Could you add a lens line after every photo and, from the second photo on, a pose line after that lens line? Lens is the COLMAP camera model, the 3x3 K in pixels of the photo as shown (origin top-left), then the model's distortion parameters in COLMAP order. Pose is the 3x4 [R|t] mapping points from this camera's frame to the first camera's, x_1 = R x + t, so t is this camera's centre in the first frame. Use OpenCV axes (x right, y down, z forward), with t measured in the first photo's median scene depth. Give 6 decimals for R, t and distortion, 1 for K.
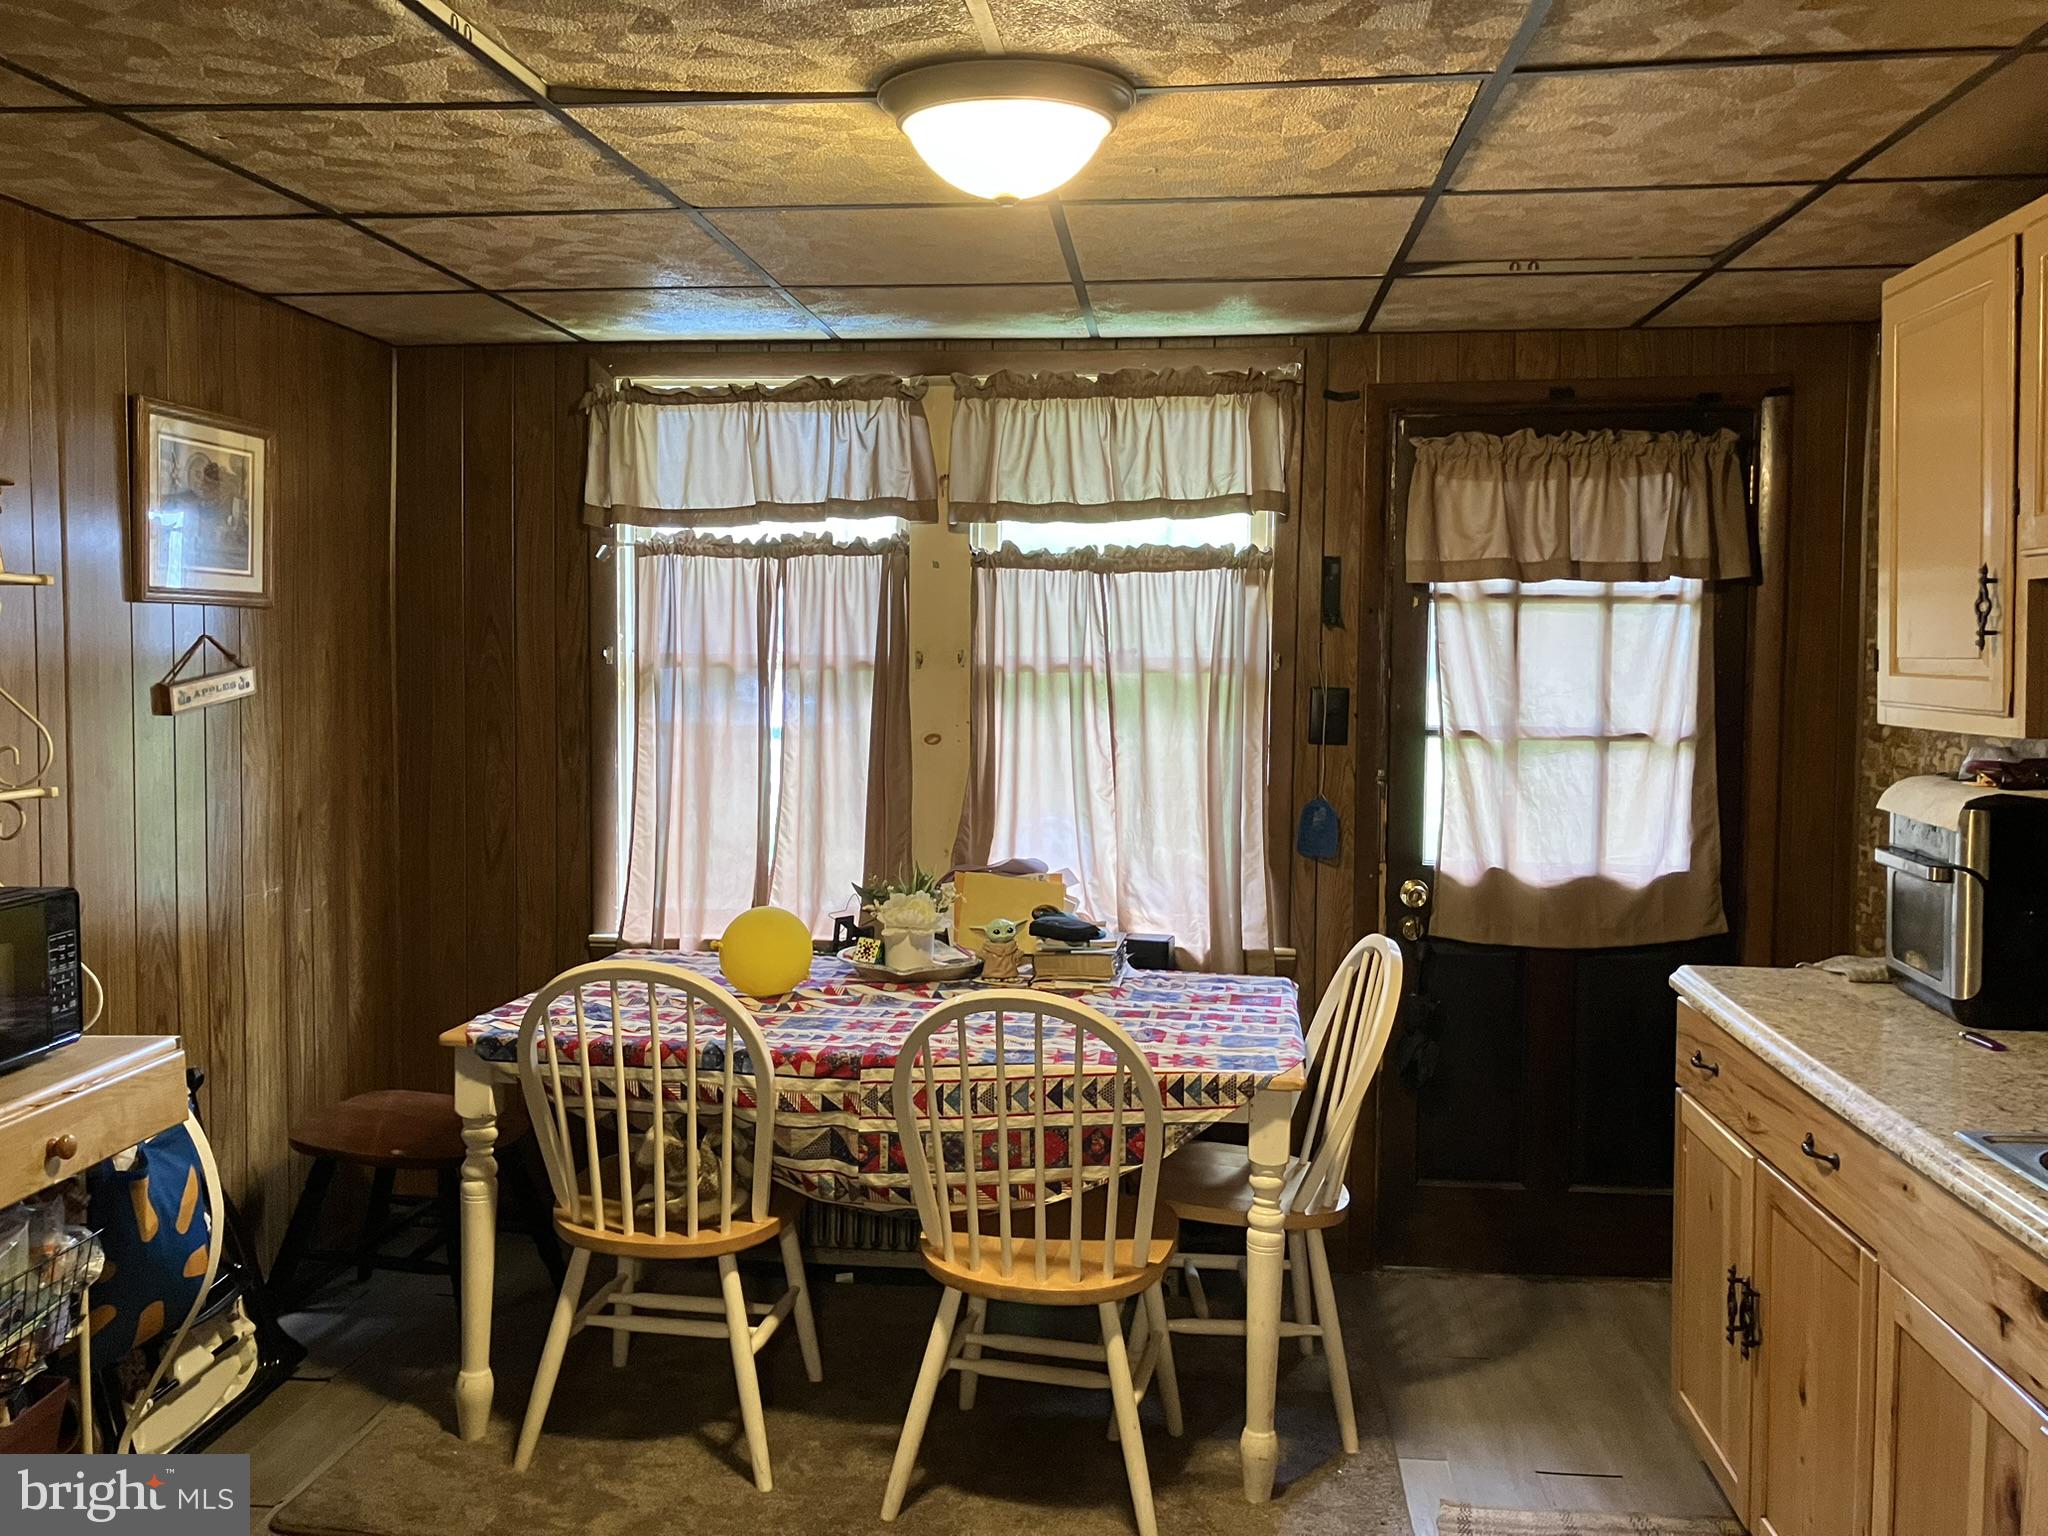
lens RADIAL K [[1673.6, 0, 1016.9], [0, 1673.6, 760.9], [0, 0, 1]] dist [0.086847, -0.144989]
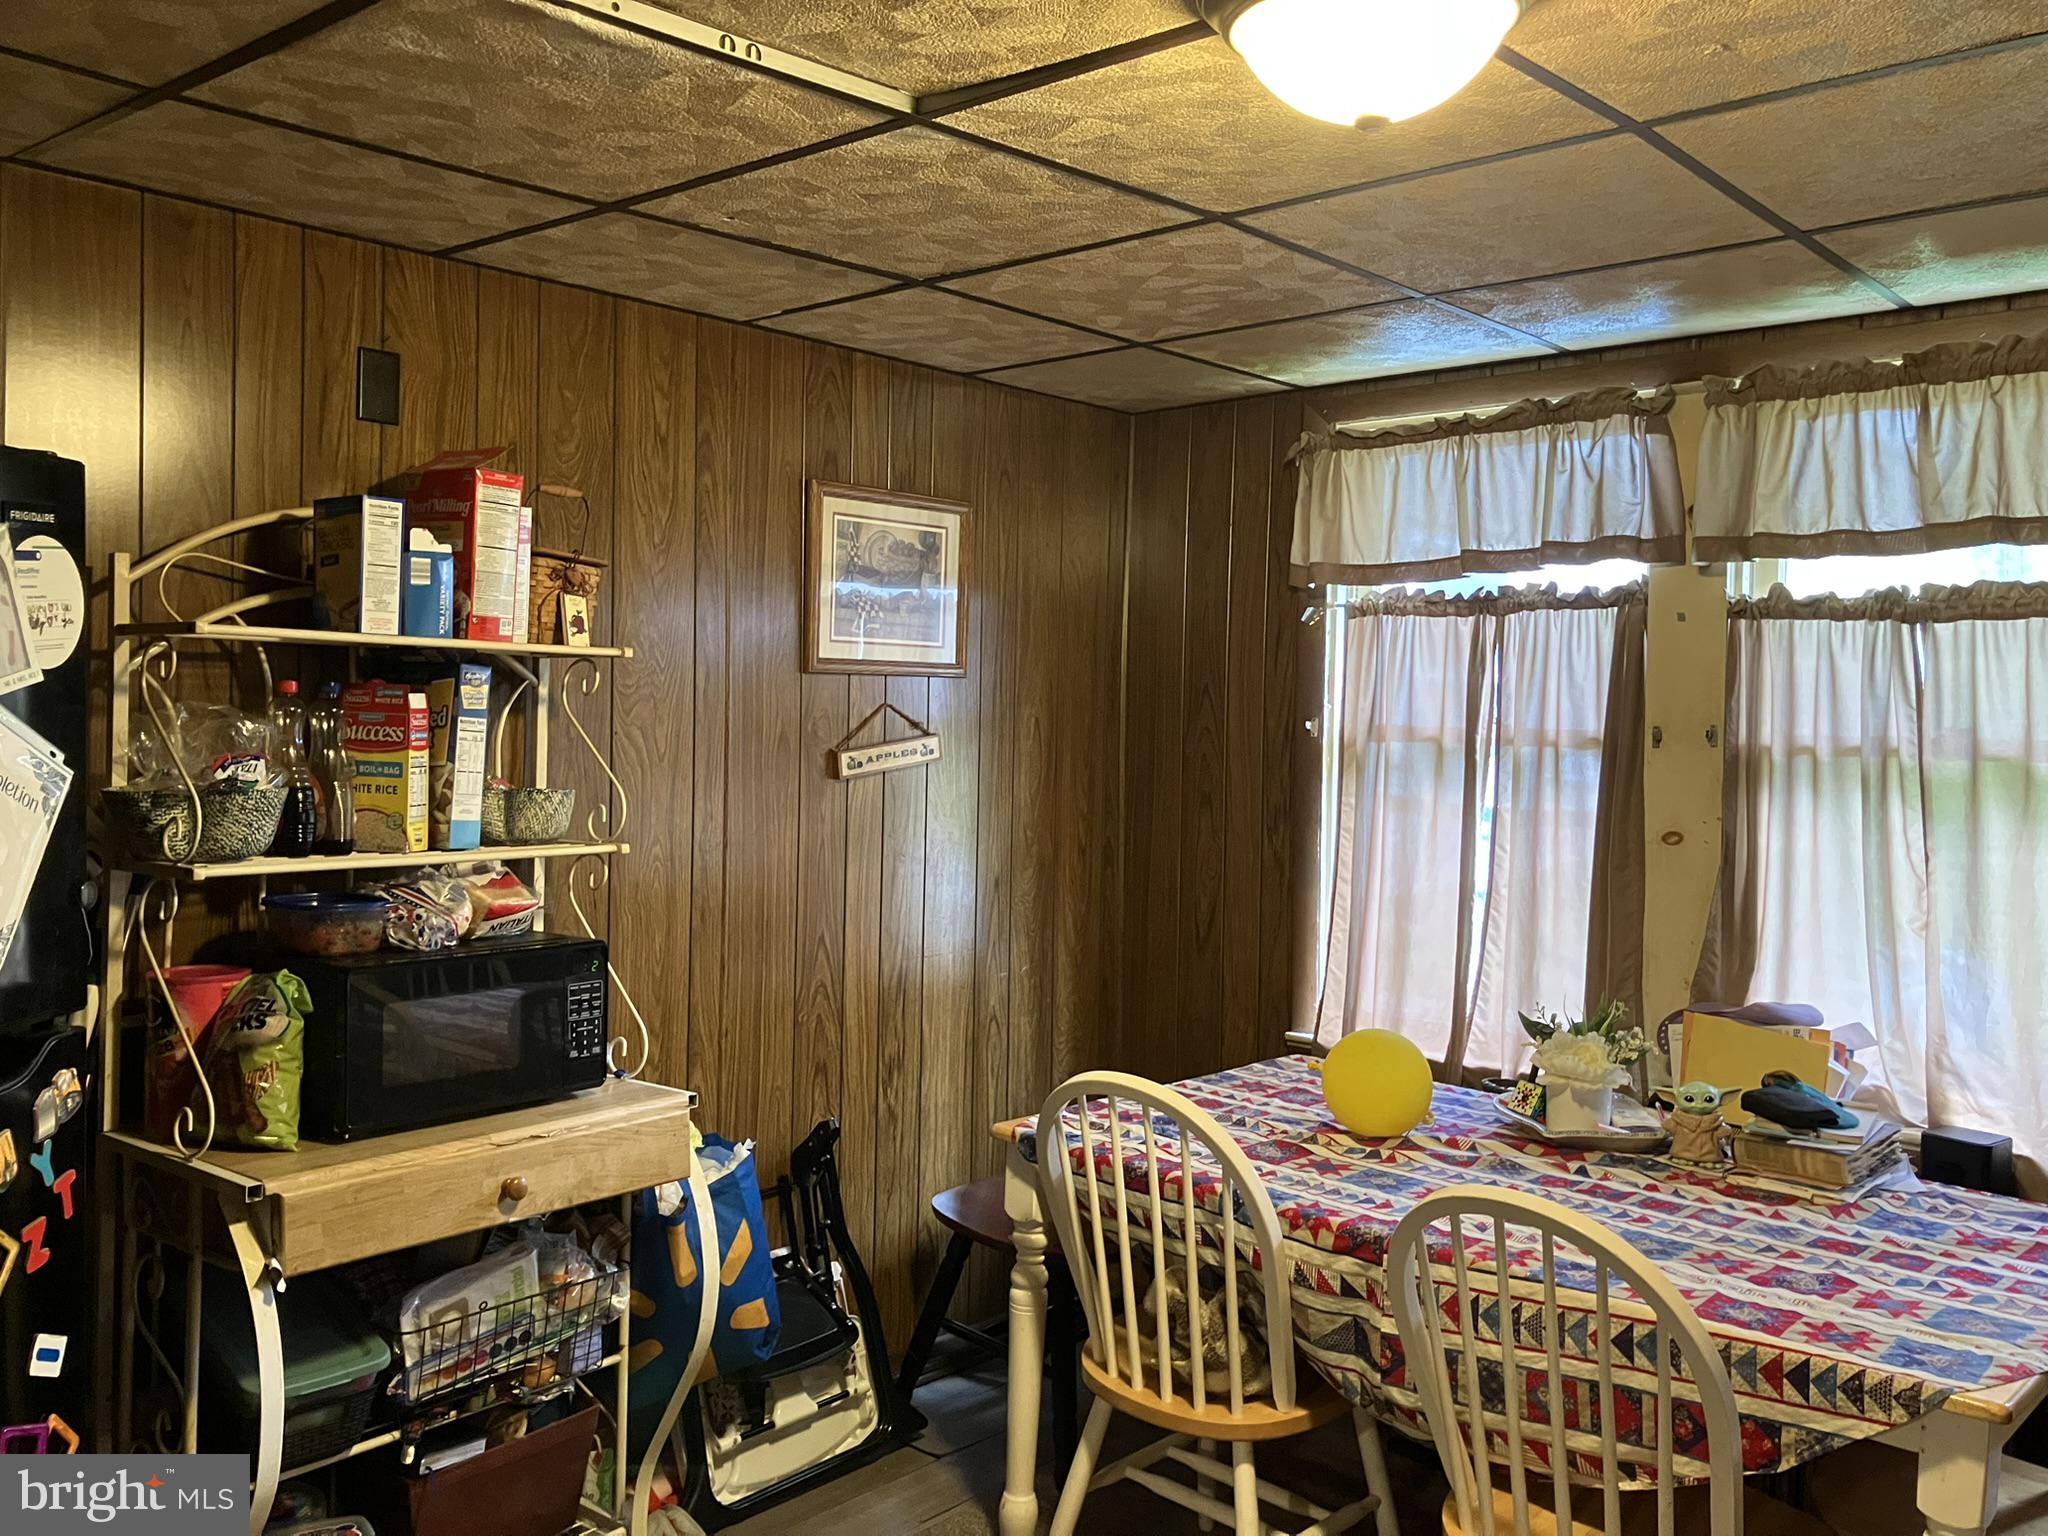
lens RADIAL K [[1682.4, 0, 1026.2], [0, 1682.4, 759.5], [0, 0, 1]] dist [0.010360, 0.009106]
pose [[0.813623, 0.025258, -0.580845, 0.194154], [-0.048896, 0.998489, -0.025073, -0.017963], [0.579334, 0.048802, 0.813628, 0.208292]]
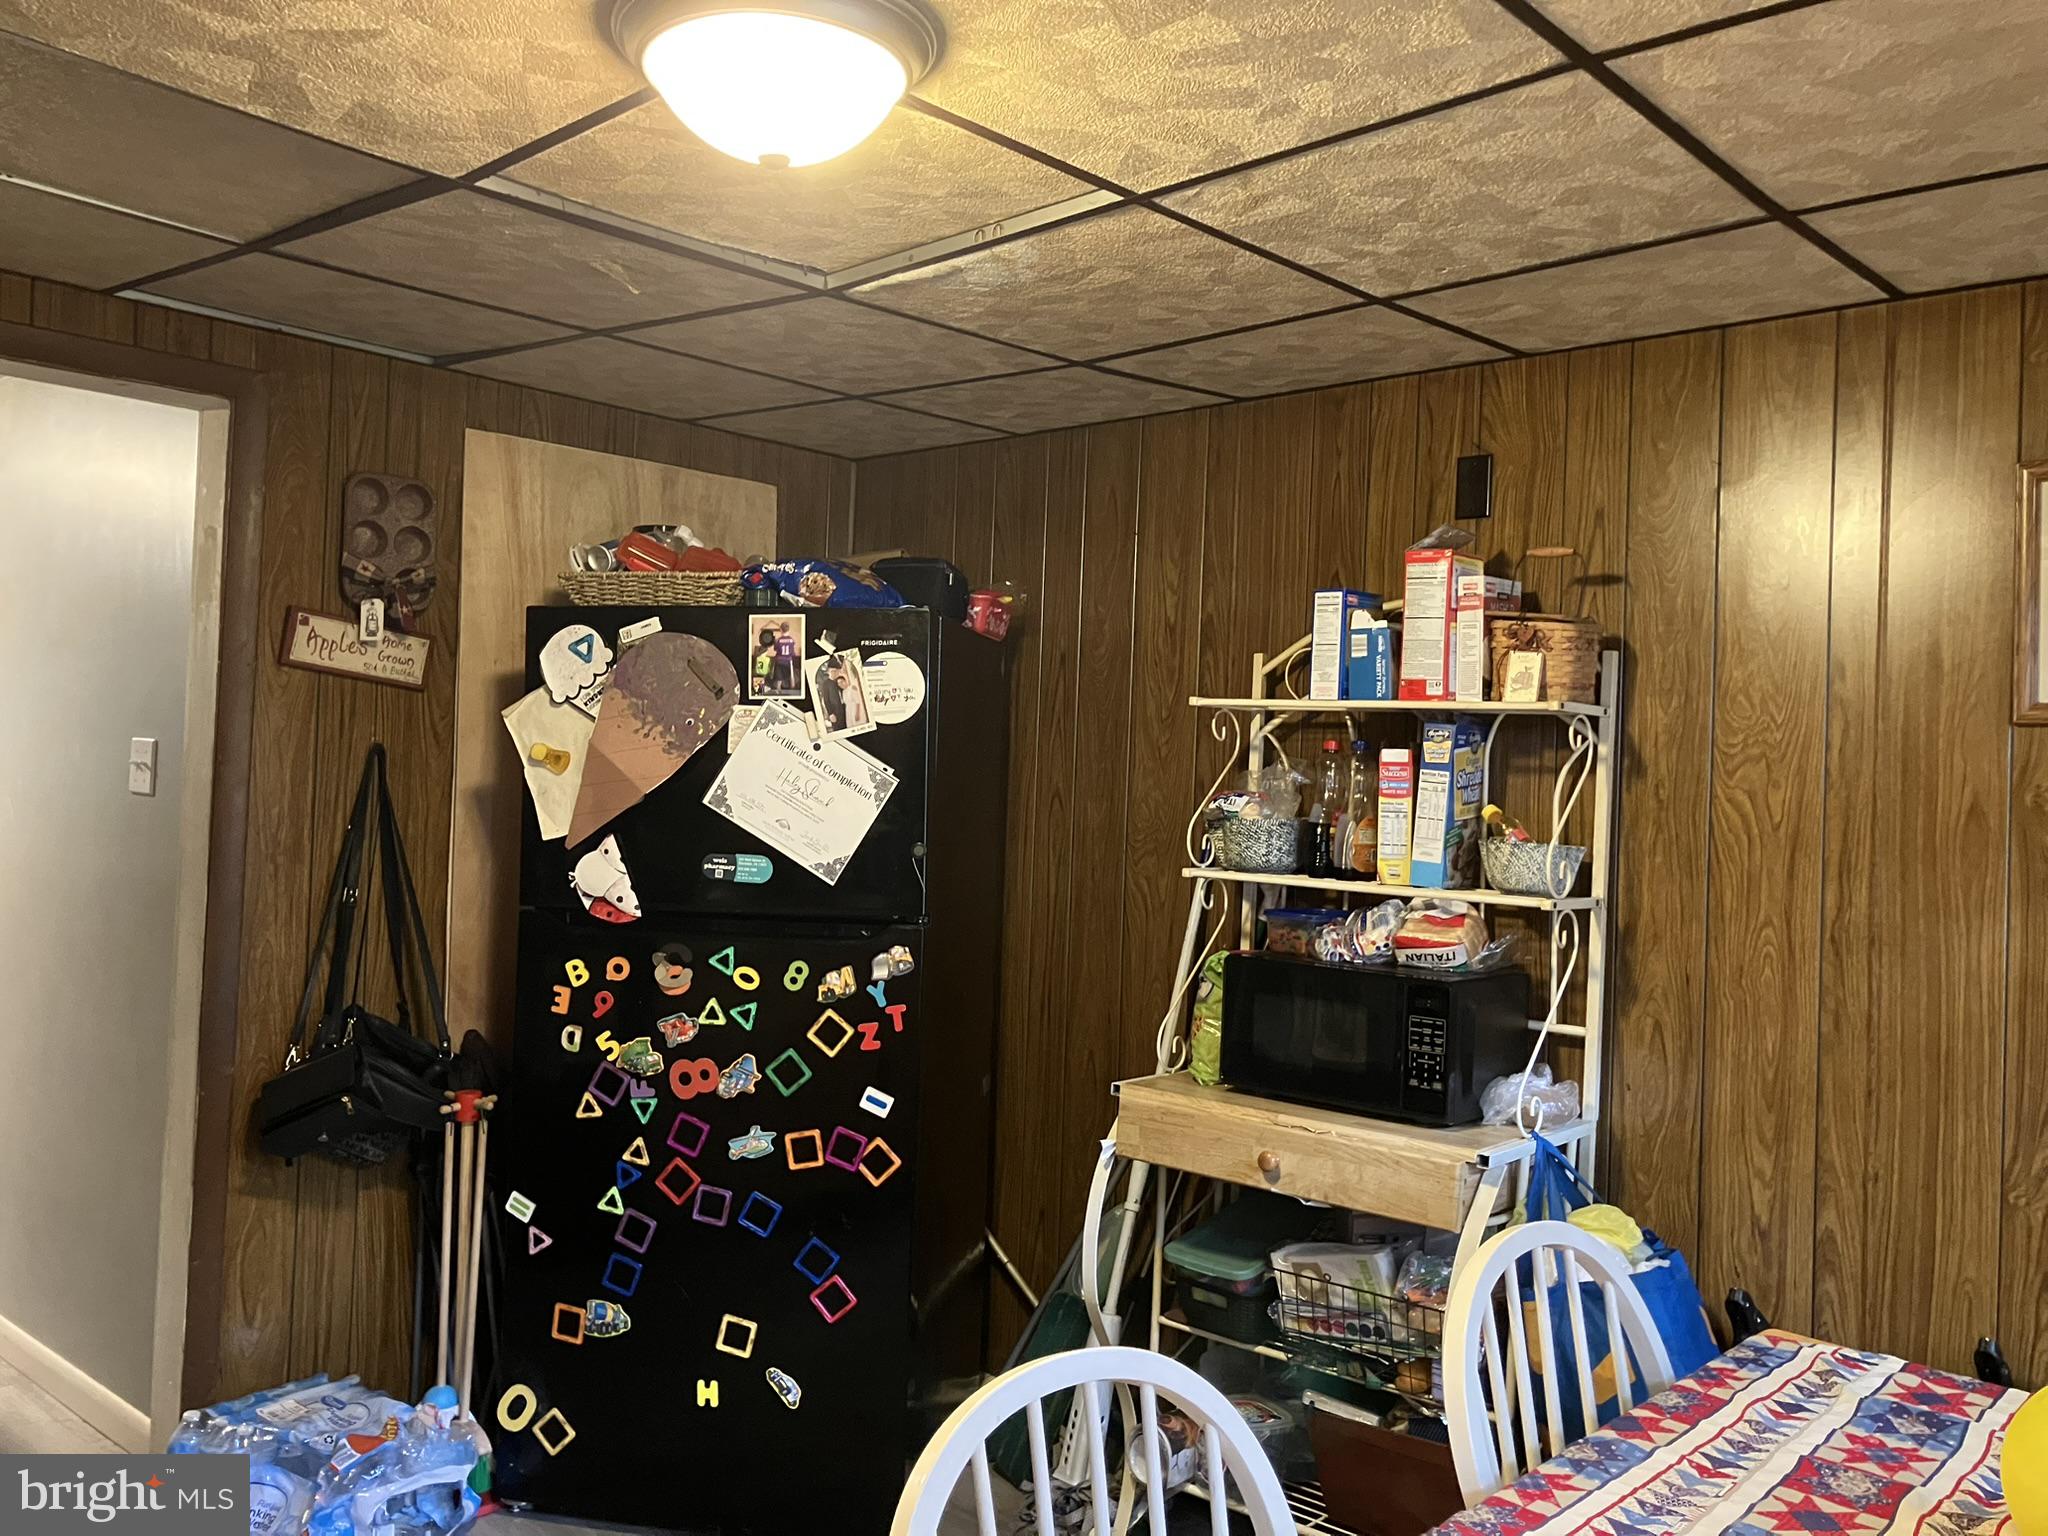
lens RADIAL K [[1673.6, 0, 1016.9], [0, 1673.6, 760.9], [0, 0, 1]] dist [0.086847, -0.144989]
pose [[-0.586765, -0.031051, -0.809162, 0.360297], [-0.089624, 0.995615, 0.026785, -0.052466], [0.804782, 0.088237, -0.586975, 1.011862]]
